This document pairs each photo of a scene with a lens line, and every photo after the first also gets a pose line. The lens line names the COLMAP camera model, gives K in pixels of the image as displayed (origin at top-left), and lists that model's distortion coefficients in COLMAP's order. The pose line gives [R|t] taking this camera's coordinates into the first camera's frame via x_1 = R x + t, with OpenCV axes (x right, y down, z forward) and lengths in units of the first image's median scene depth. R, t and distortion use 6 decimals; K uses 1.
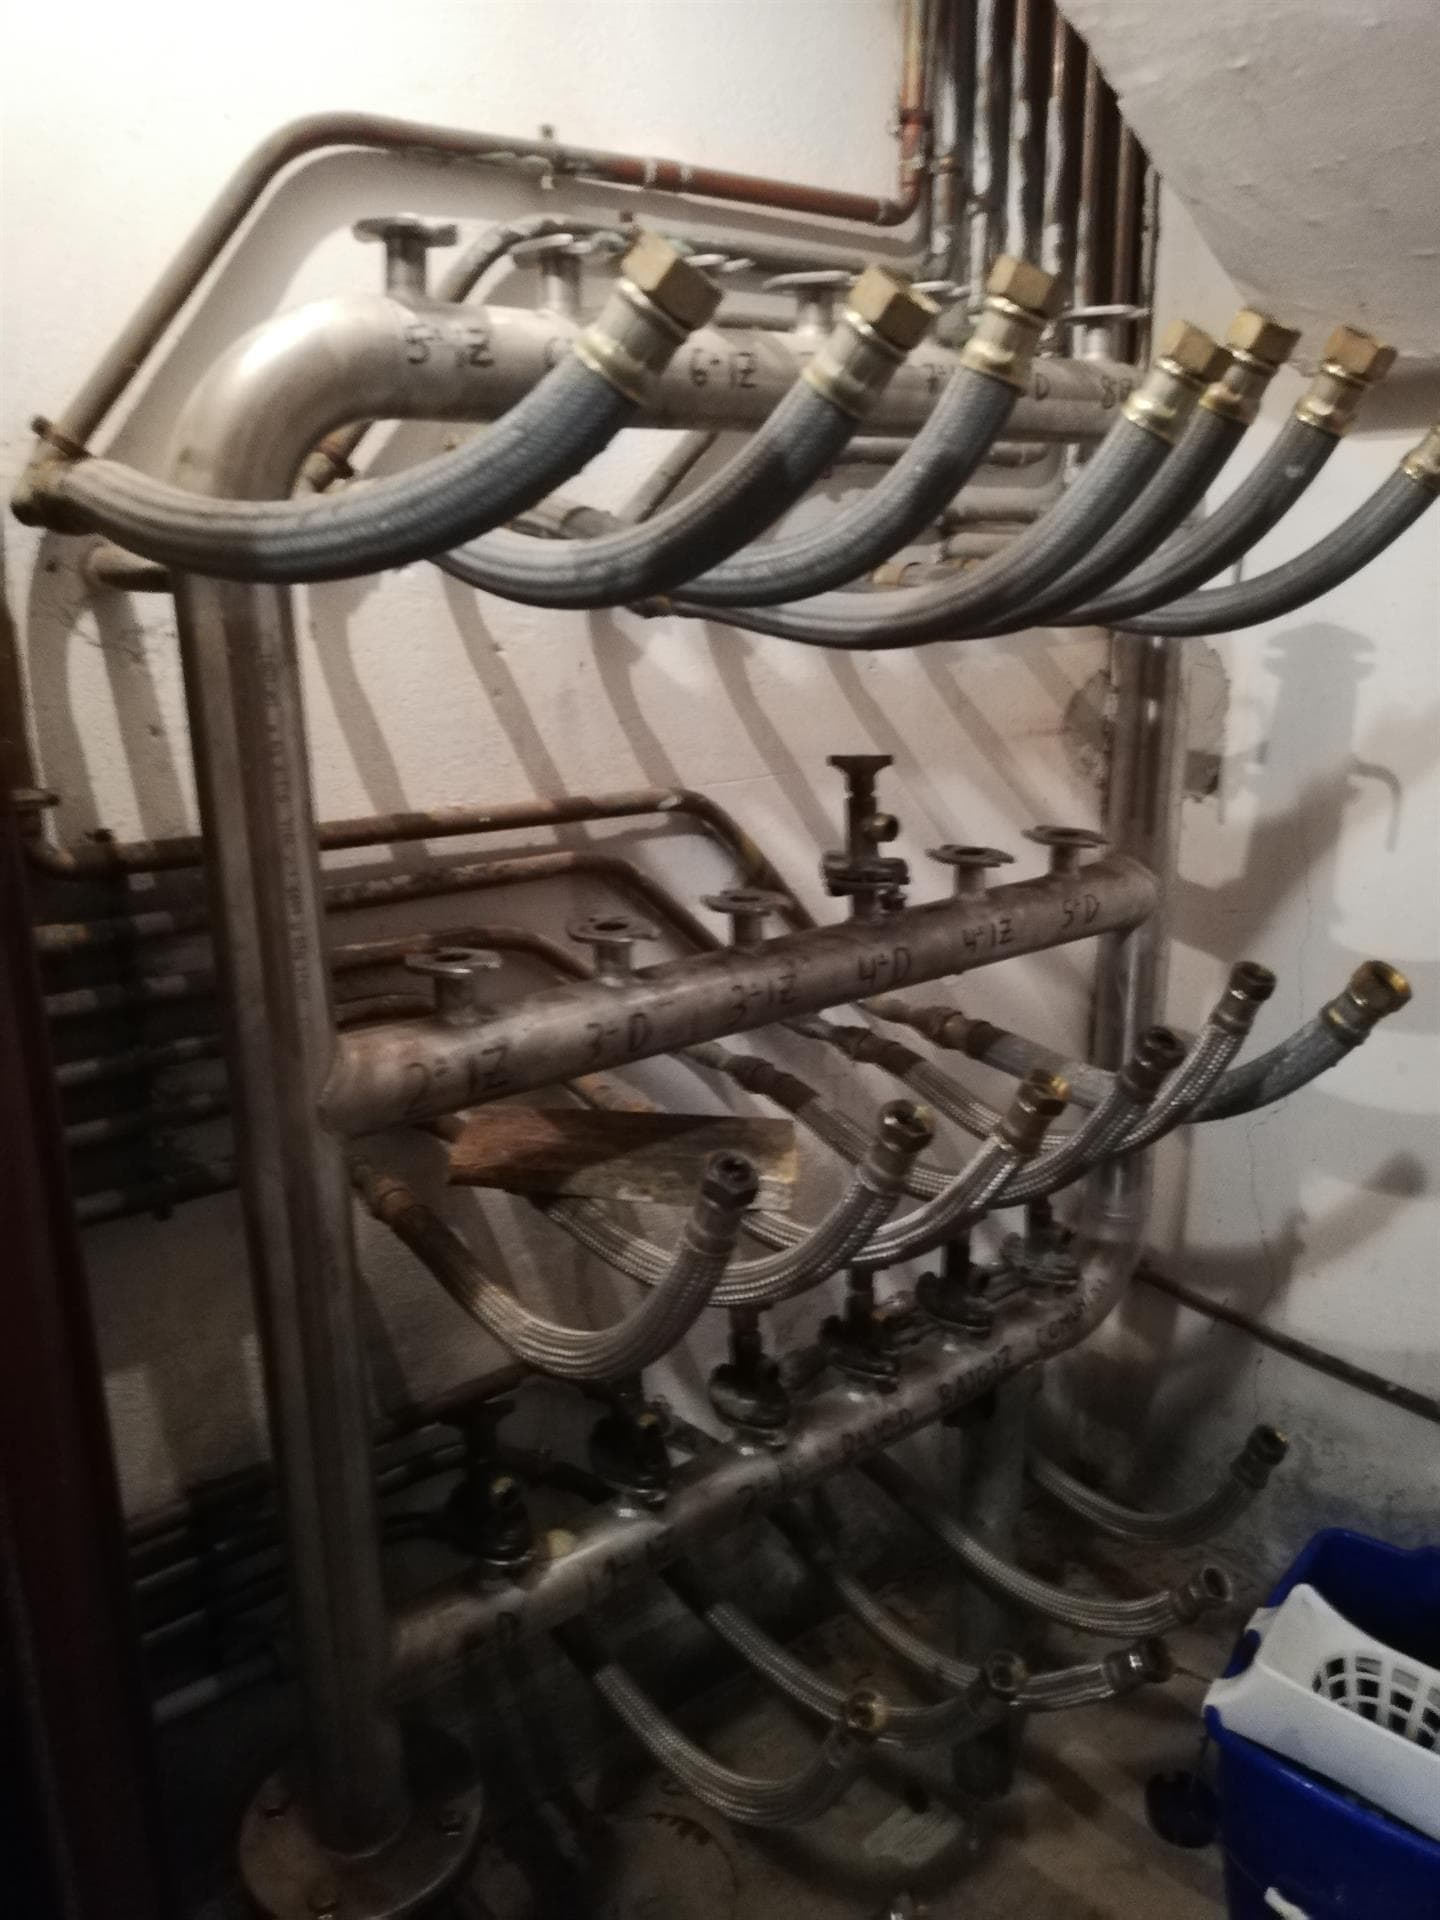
lens RADIAL K [[1418.9, 0, 720.0], [0, 1418.9, 960.0], [0, 0, 1]] dist [0.097258, -0.097109]
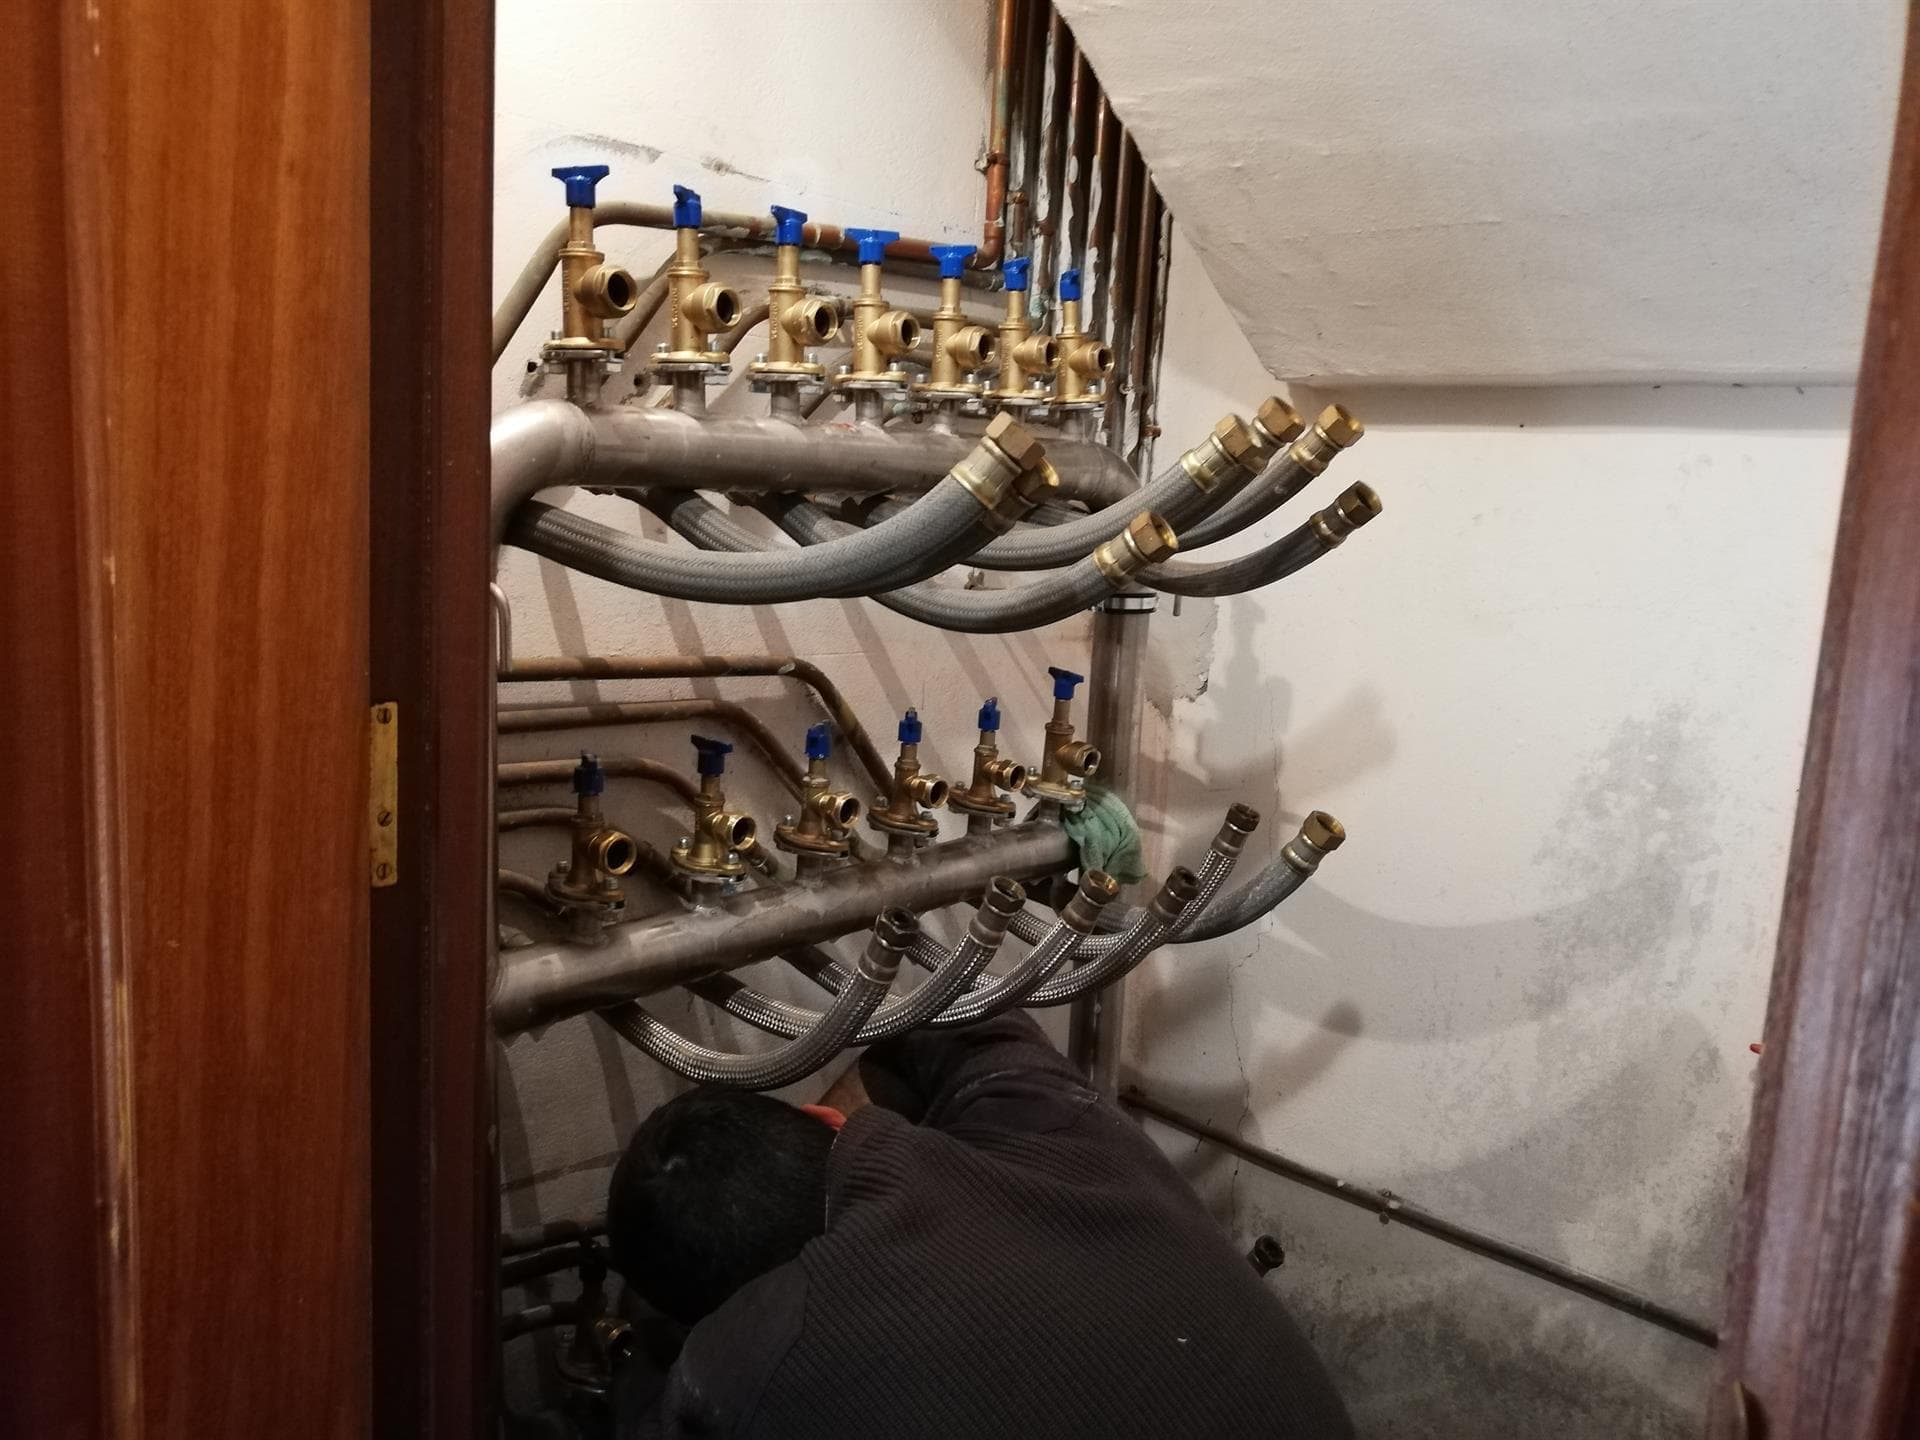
lens RADIAL K [[1486.6, 0, 960.0], [0, 1486.6, 720.0], [0, 0, 1]] dist [0.100175, -0.157378]
pose [[0.981394, 0.055453, 0.183822, -0.112346], [-0.034066, 0.992485, -0.117529, 0.072613], [-0.188958, 0.109080, 0.975908, -0.242571]]
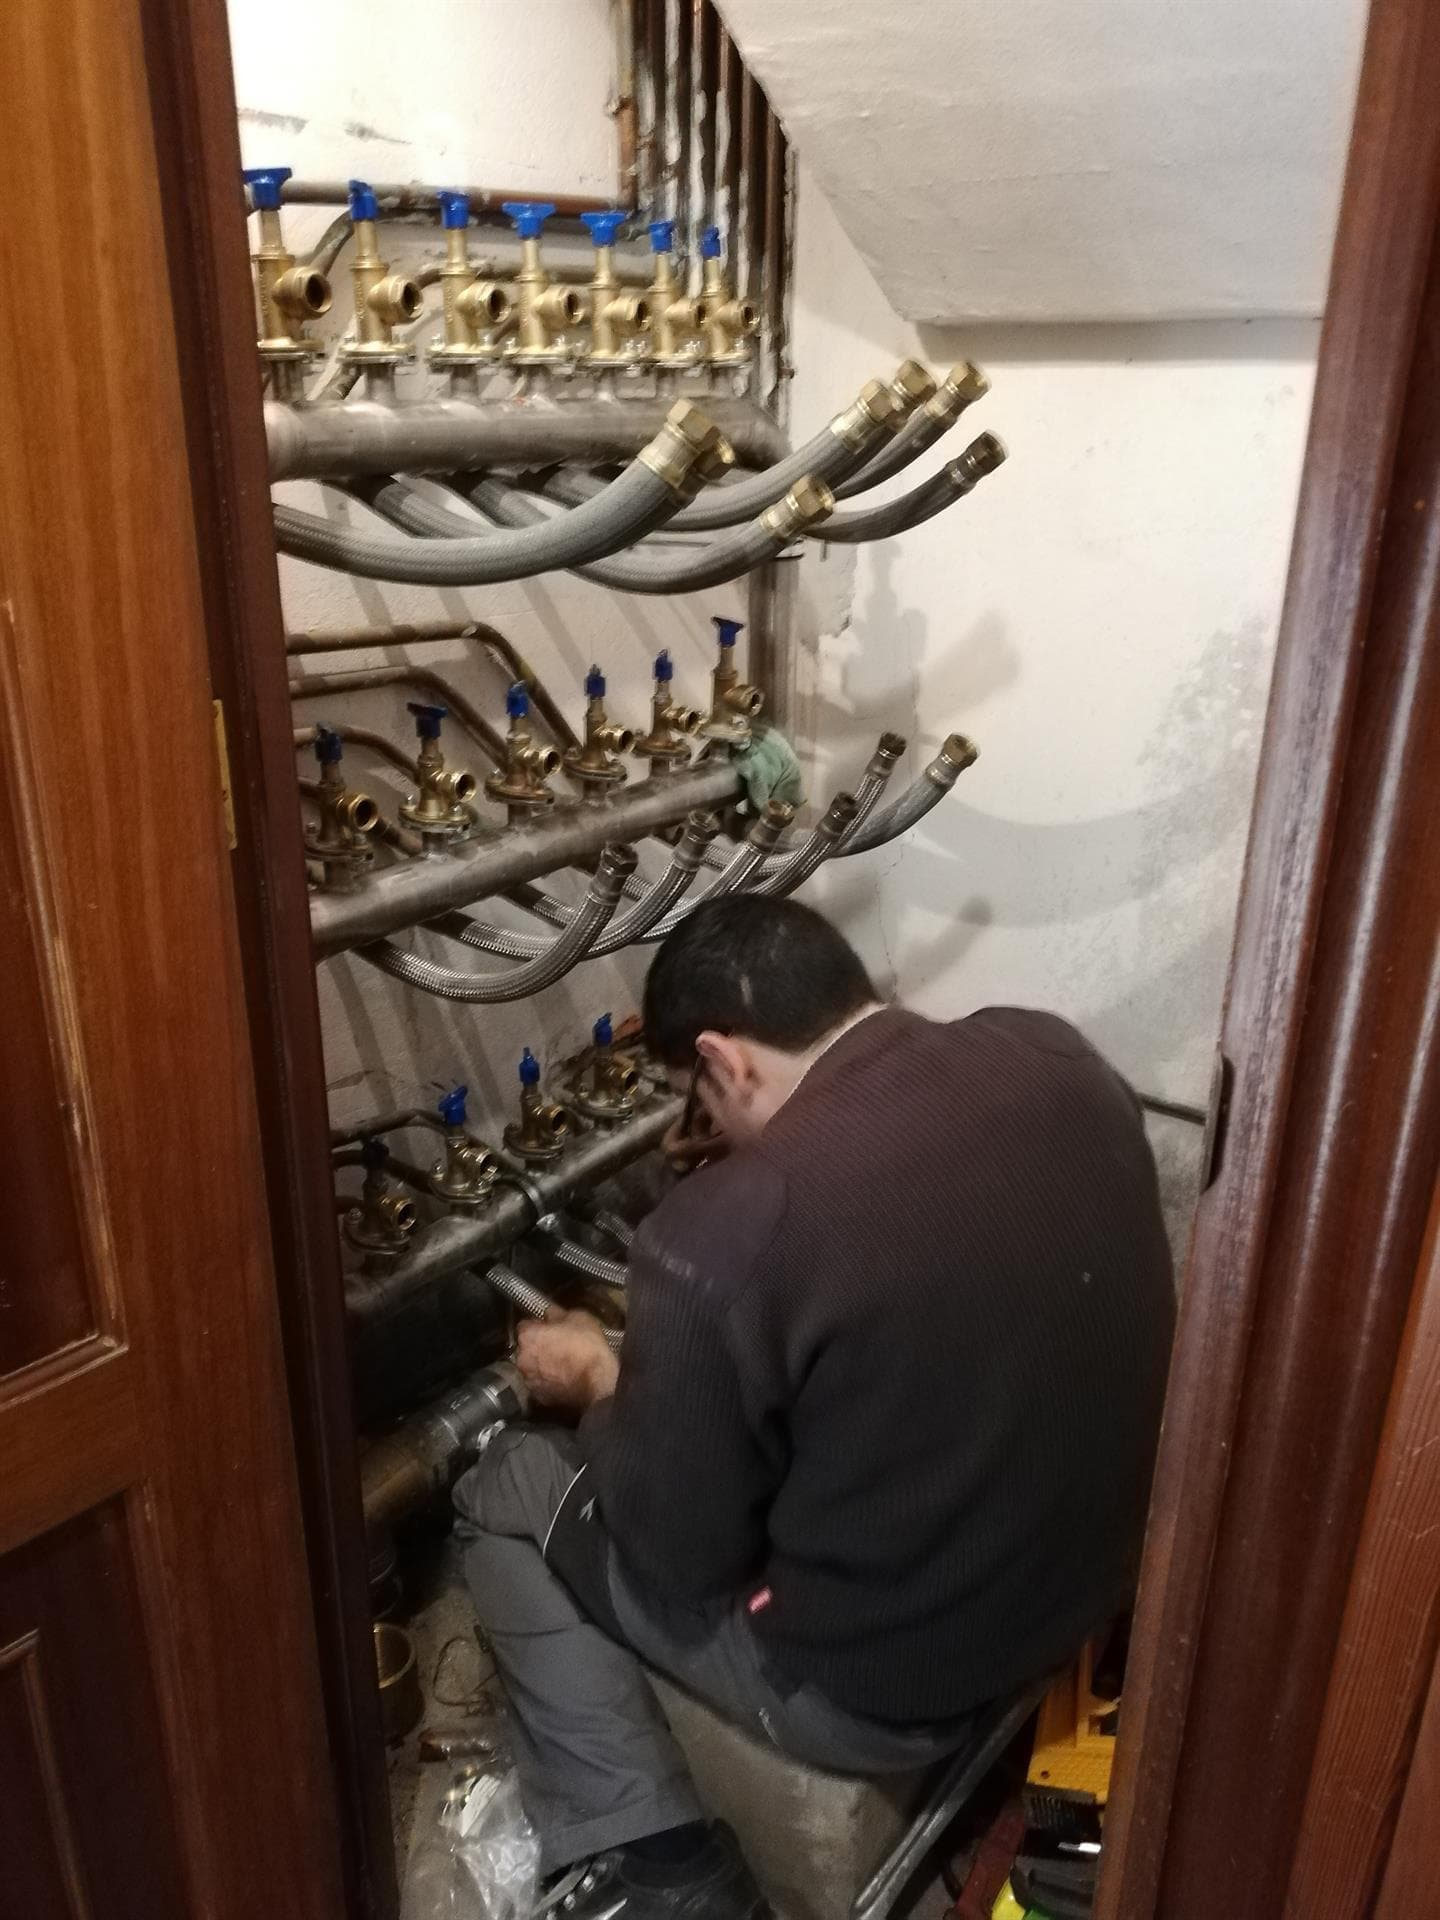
lens RADIAL K [[1486.6, 0, 706.9], [0, 1486.6, 963.5], [0, 0, 1]] dist [0.100175, -0.157378]
pose [[0.963315, -0.058730, 0.261869, -0.192320], [0.036085, 0.995246, 0.090462, 0.072387], [-0.265936, -0.077694, 0.960855, -0.383931]]
